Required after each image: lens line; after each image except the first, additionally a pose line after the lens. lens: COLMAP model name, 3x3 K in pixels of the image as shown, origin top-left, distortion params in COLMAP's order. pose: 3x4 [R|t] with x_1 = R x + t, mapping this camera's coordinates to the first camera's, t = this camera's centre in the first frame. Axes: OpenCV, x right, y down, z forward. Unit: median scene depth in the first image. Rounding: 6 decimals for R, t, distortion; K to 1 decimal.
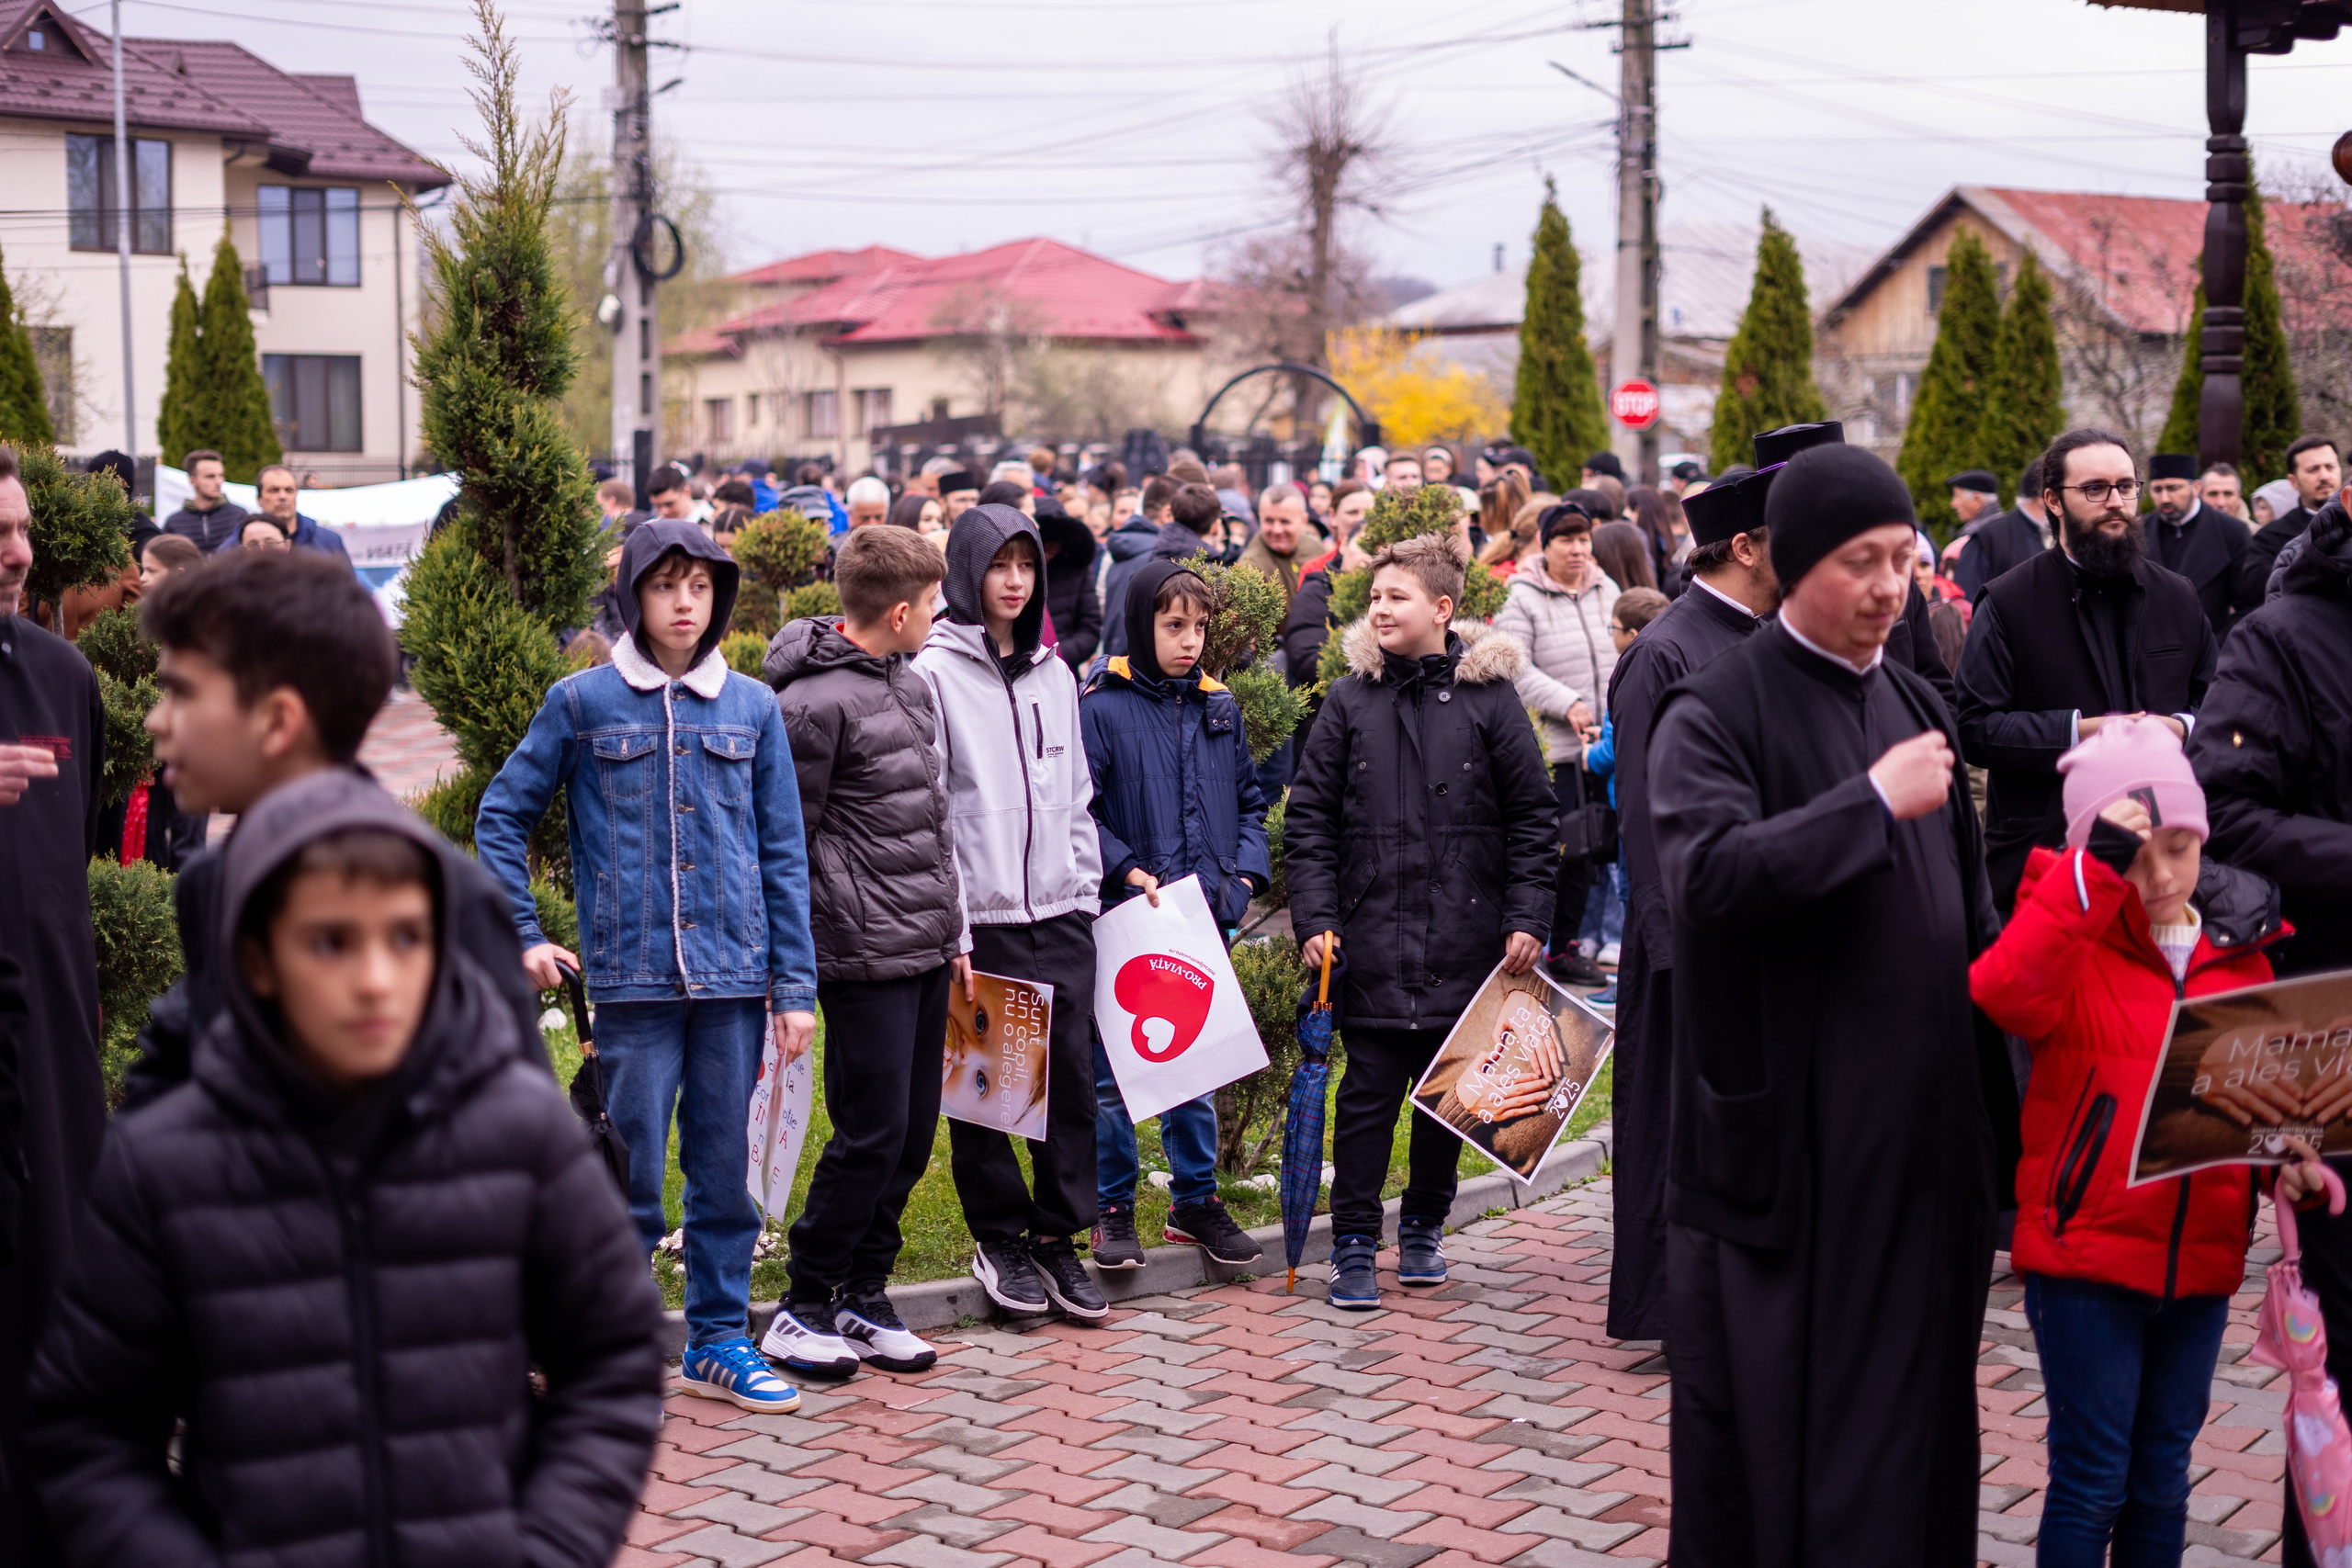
lens RADIAL K [[3342.7, 0, 1176.0], [0, 3342.7, 784.0], [0, 0, 1]] dist [-0.019412, 0.047250]
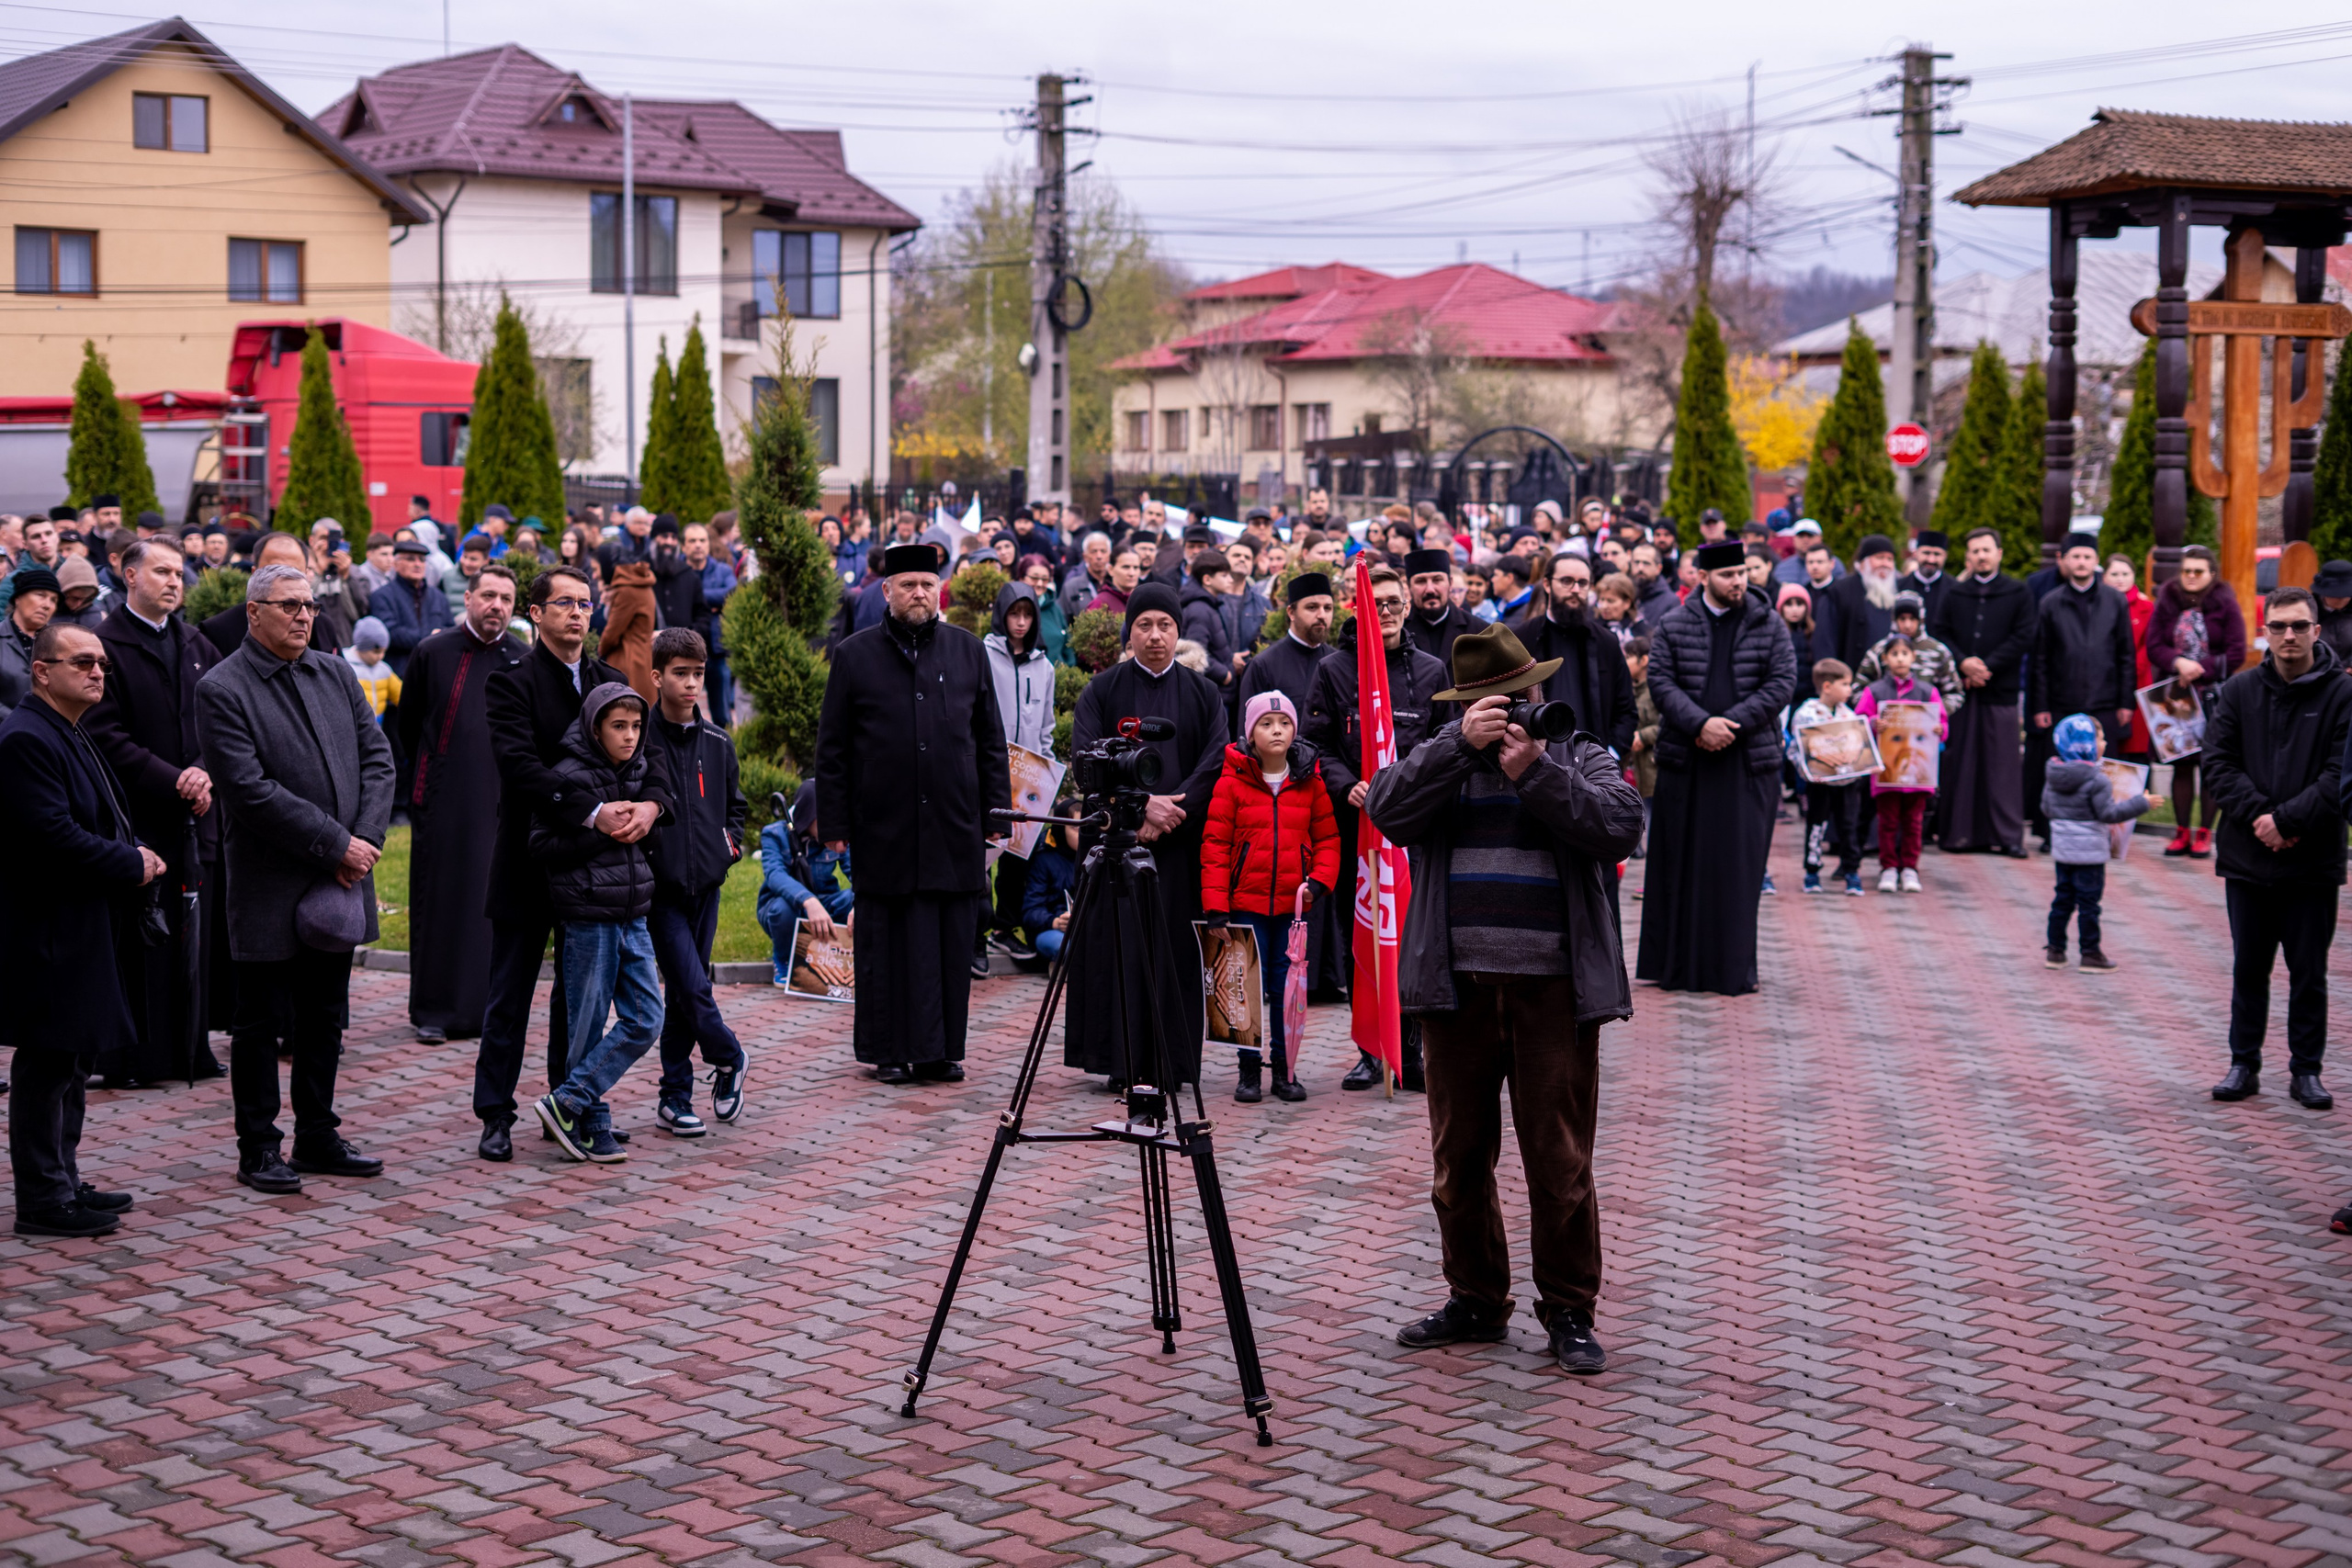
lens RADIAL K [[3348.6, 0, 1176.0], [0, 3348.6, 784.0], [0, 0, 1]] dist [-0.040358, 0.073795]
pose [[0.988915, 0.024301, -0.146483, 0.060329], [-0.024177, 0.999704, 0.002630, 0.005128], [0.146503, 0.000940, 0.989210, -0.165166]]
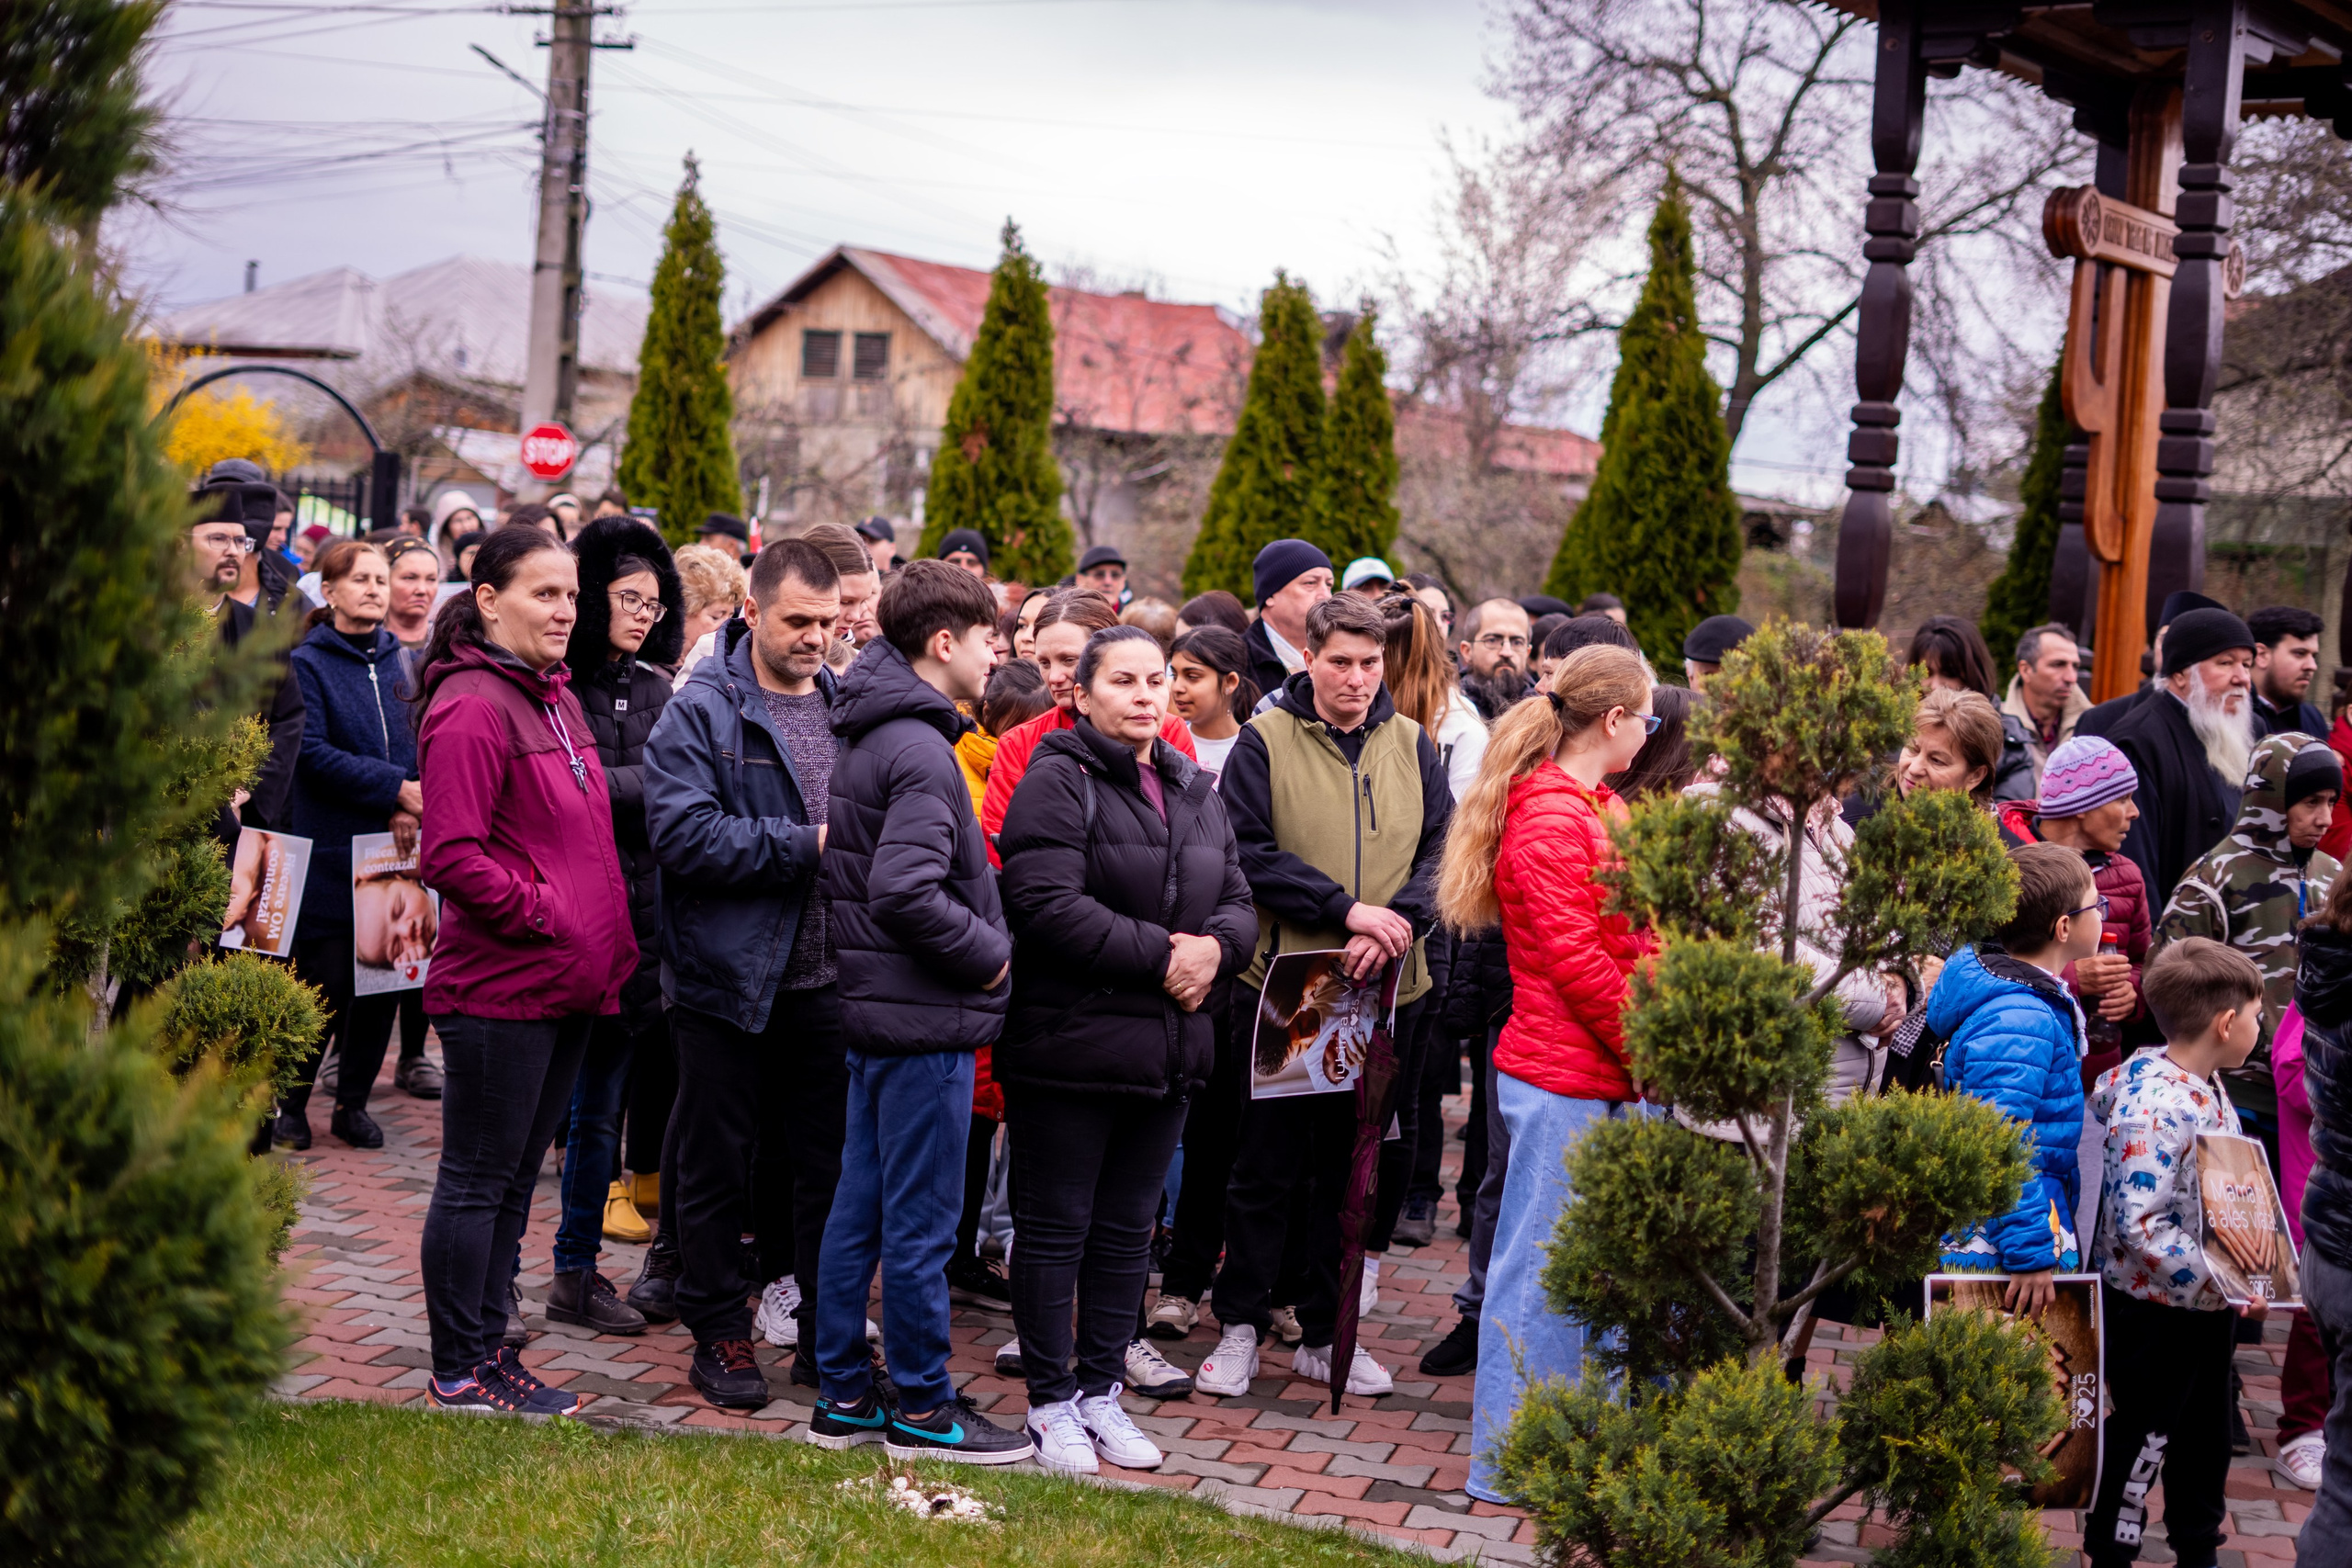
lens RADIAL K [[3348.6, 0, 1176.0], [0, 3348.6, 784.0], [0, 0, 1]] dist [-0.040358, 0.073795]
pose [[0.919728, 0.045801, 0.389876, -0.045964], [-0.038933, 0.998916, -0.025504, -0.012247], [-0.390621, 0.008277, 0.920514, 0.141929]]
